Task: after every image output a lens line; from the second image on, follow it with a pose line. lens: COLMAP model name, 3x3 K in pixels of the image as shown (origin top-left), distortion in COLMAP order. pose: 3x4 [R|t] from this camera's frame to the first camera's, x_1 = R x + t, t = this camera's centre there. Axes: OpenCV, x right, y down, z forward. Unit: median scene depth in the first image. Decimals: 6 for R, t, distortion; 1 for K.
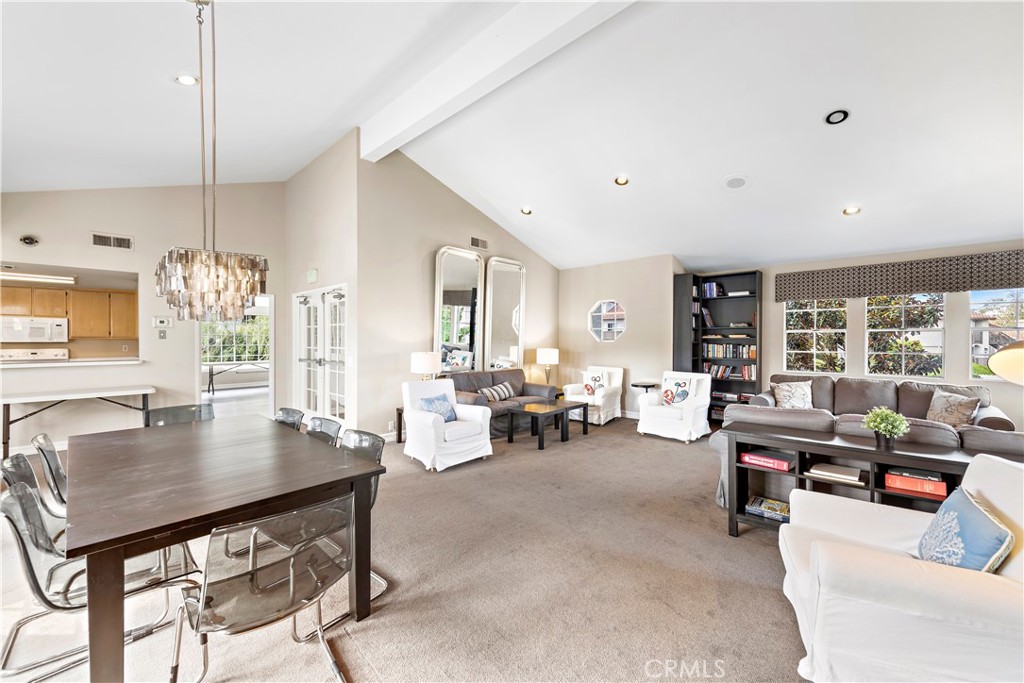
lens RADIAL K [[399.7, 0, 515.1], [0, 399.7, 338.6], [0, 0, 1]] dist [0.000520, 0.000006]
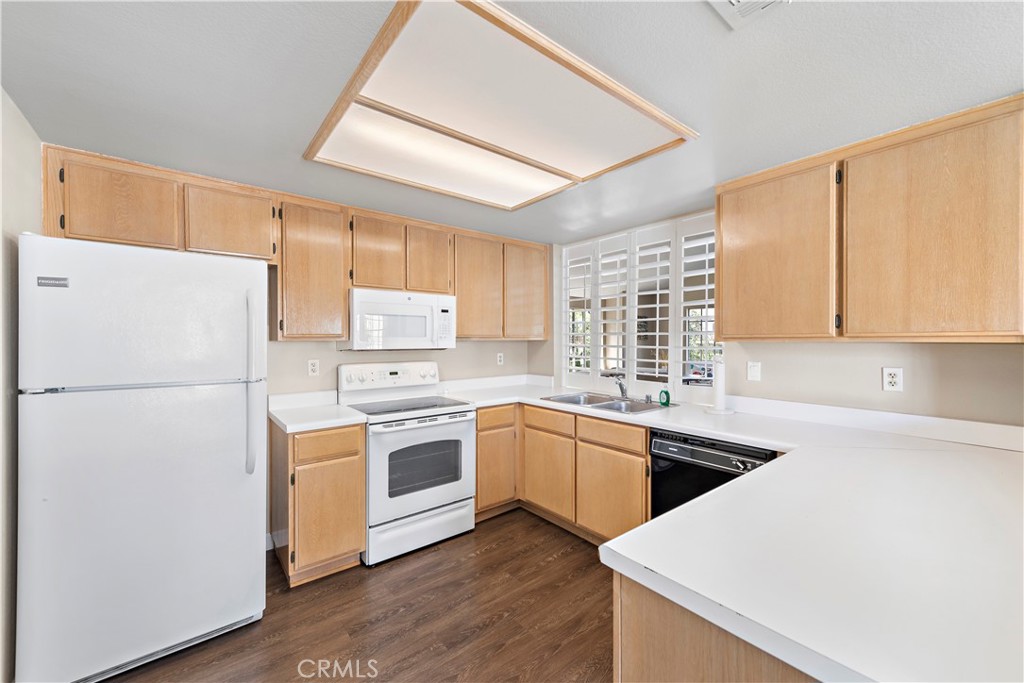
lens RADIAL K [[399.7, 0, 510.3], [0, 399.7, 340.0], [0, 0, 1]] dist [0.000520, 0.000006]
pose [[0.988085, -0.001893, -0.153897, -0.292406], [0.001919, 0.999998, 0.000020, -0.000070], [0.153896, -0.000315, 0.988087, 0.166499]]
